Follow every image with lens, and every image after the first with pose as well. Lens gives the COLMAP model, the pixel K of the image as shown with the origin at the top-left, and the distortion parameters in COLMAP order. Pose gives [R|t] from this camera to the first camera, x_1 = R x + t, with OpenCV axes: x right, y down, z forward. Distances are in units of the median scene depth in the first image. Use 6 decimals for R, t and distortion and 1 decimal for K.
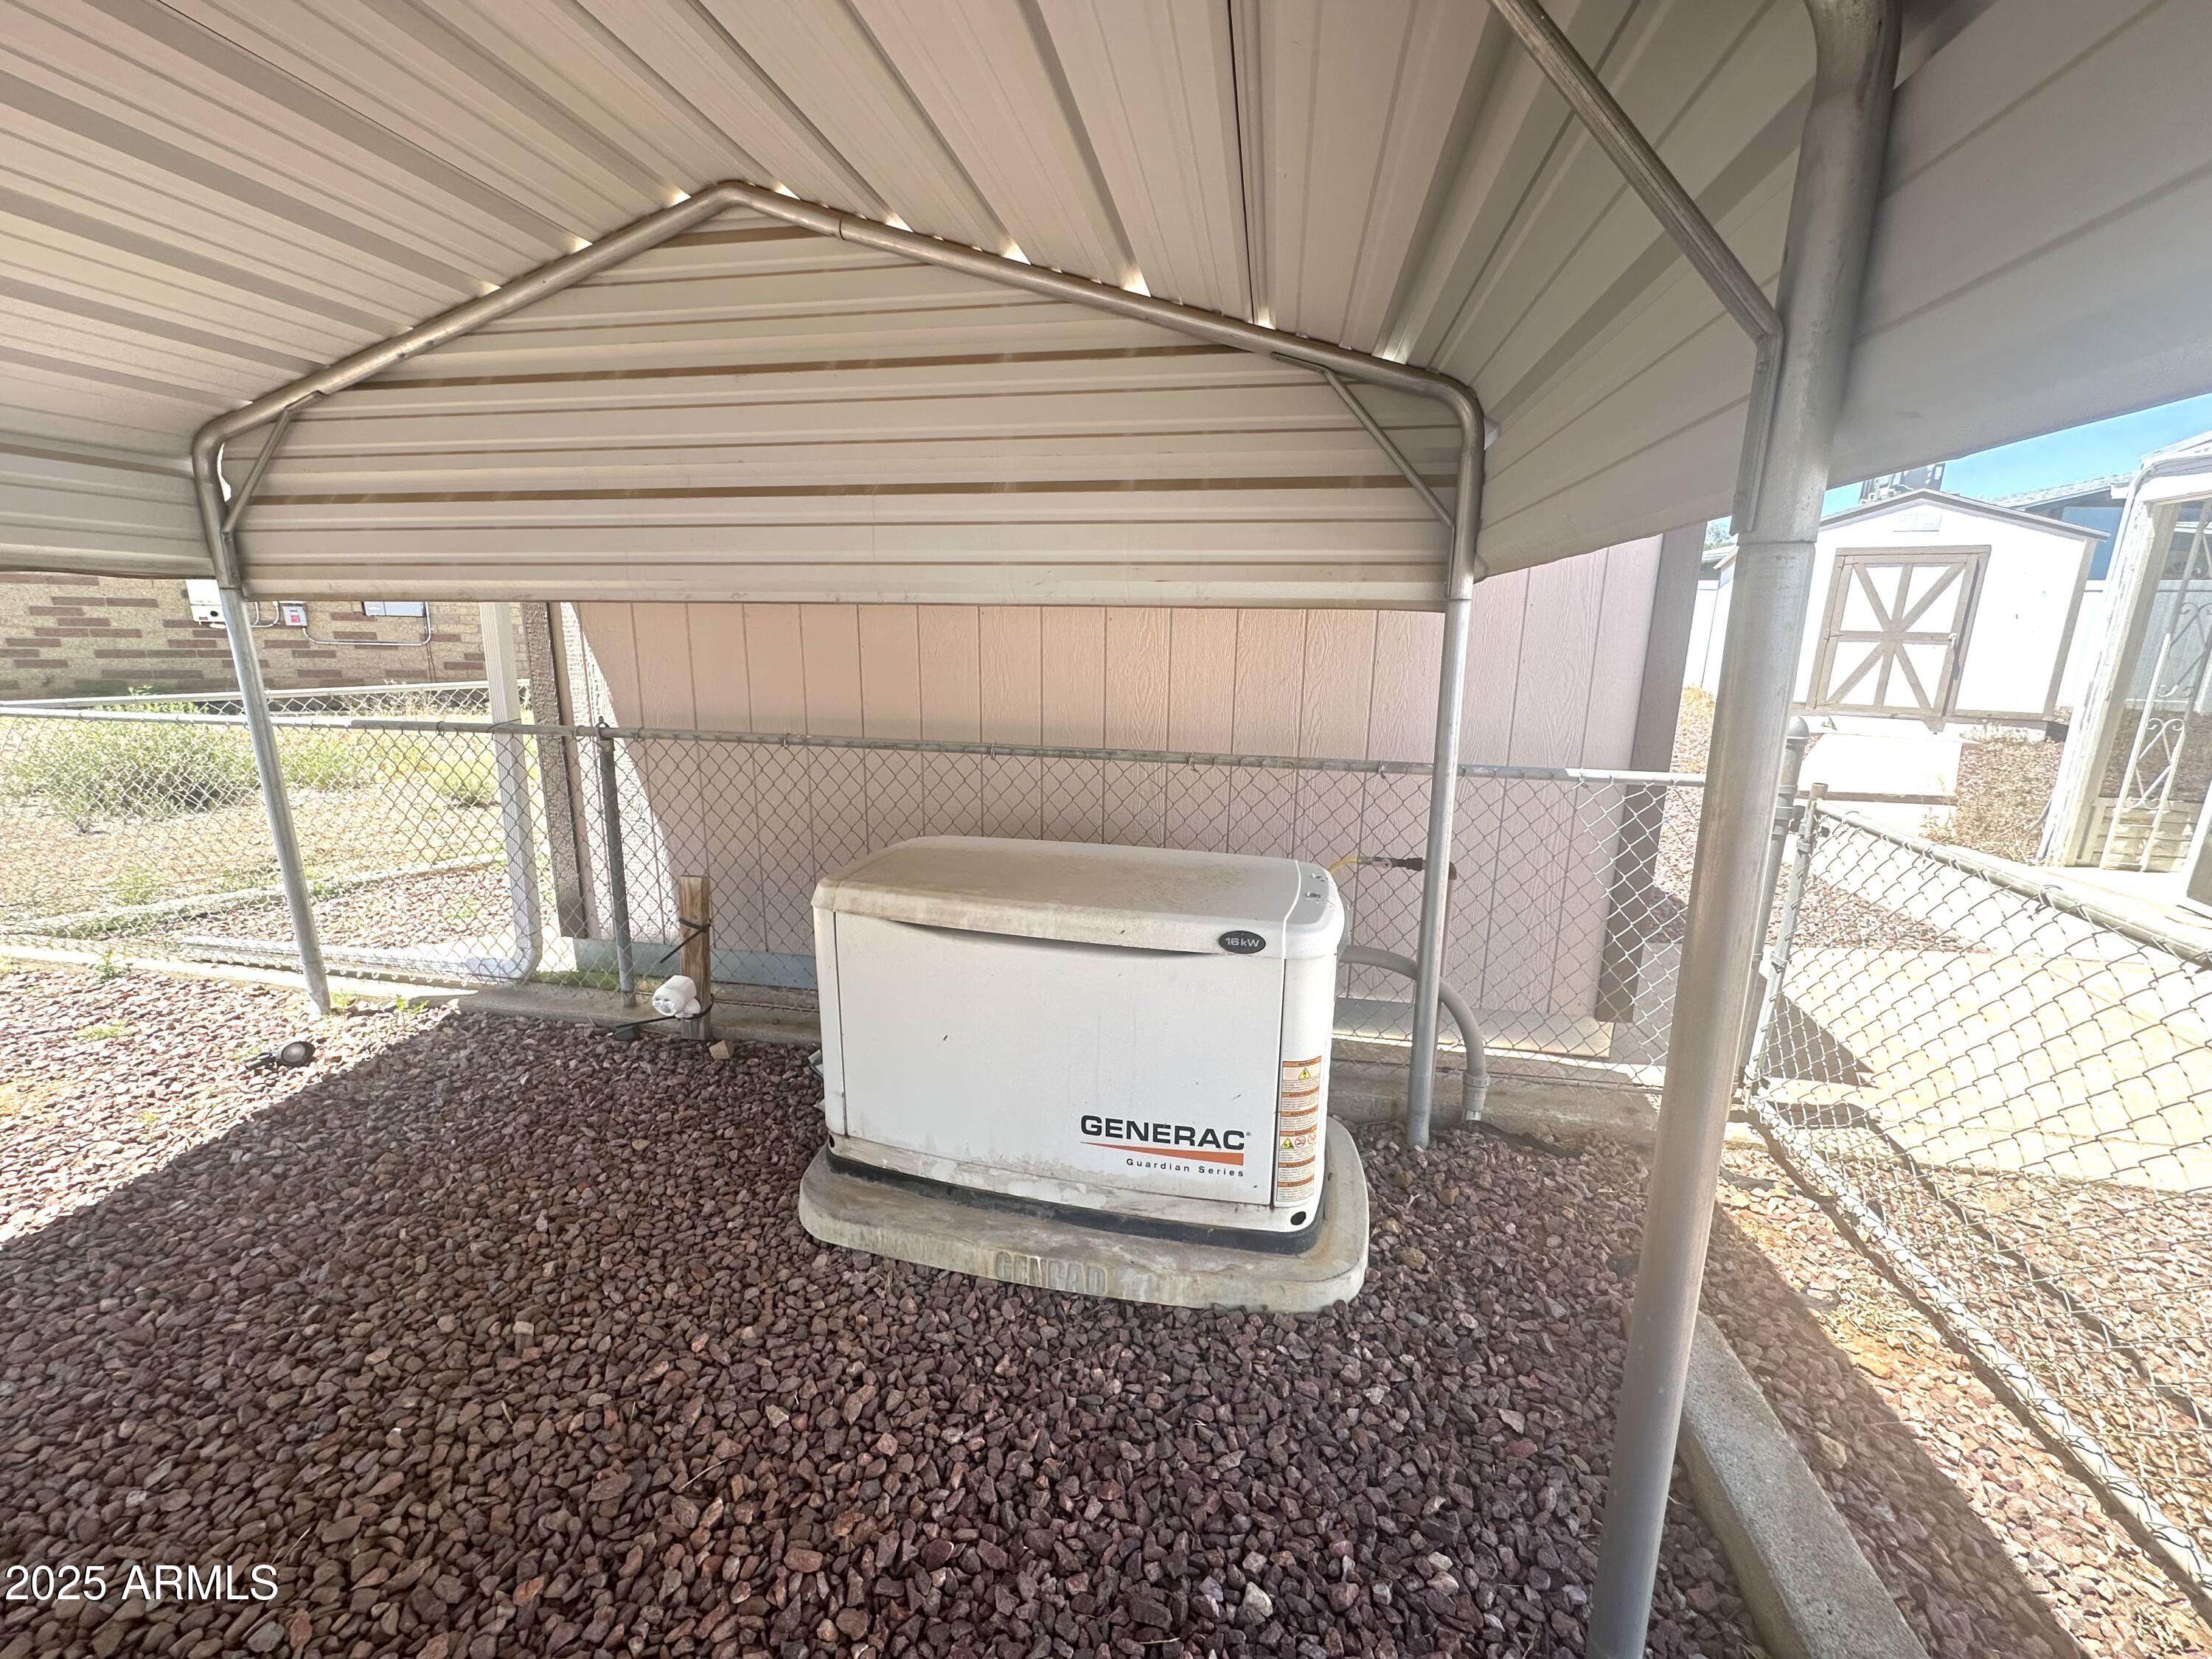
lens RADIAL K [[890.2, 0, 1105.6], [0, 890.2, 825.7], [0, 0, 1]] dist [-0.001502, -0.000034]
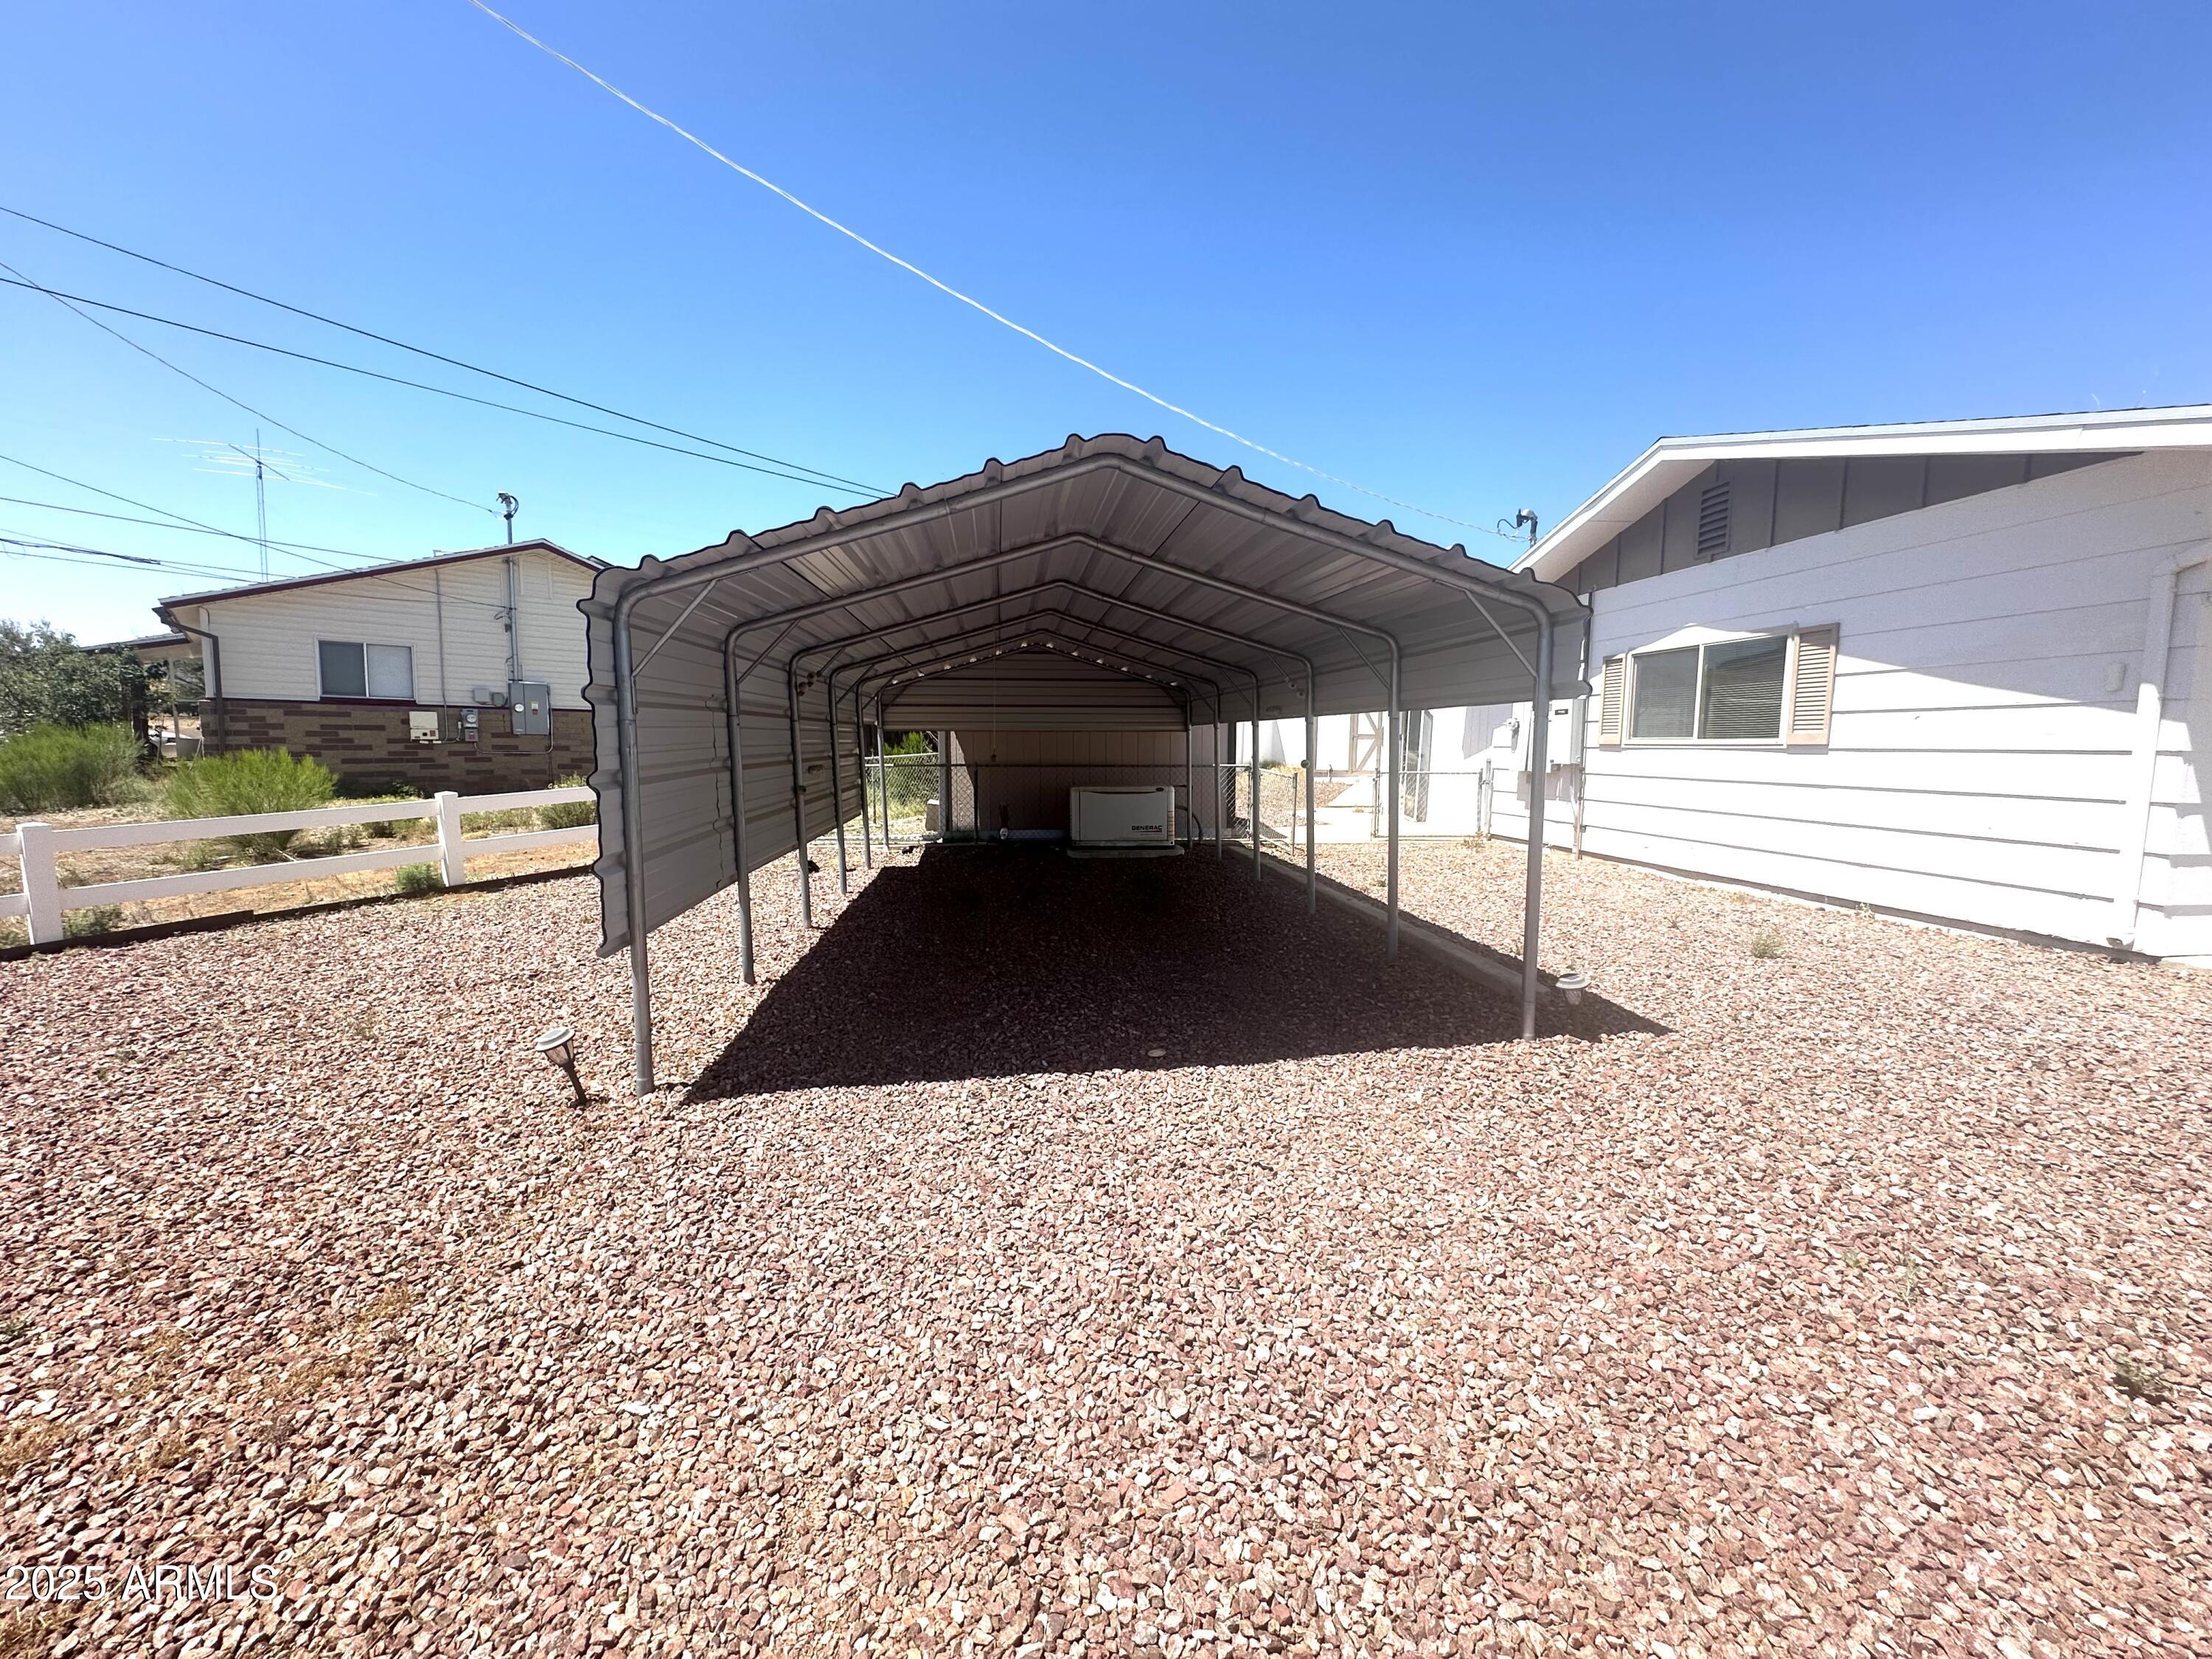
lens RADIAL K [[890.2, 0, 1108.8], [0, 890.2, 824.7], [0, 0, 1]] dist [-0.001502, -0.000034]
pose [[0.950942, -0.033018, 0.307603, -0.639556], [0.072877, 0.990215, -0.119007, 0.335471], [-0.300664, 0.135585, 0.944043, -1.415429]]
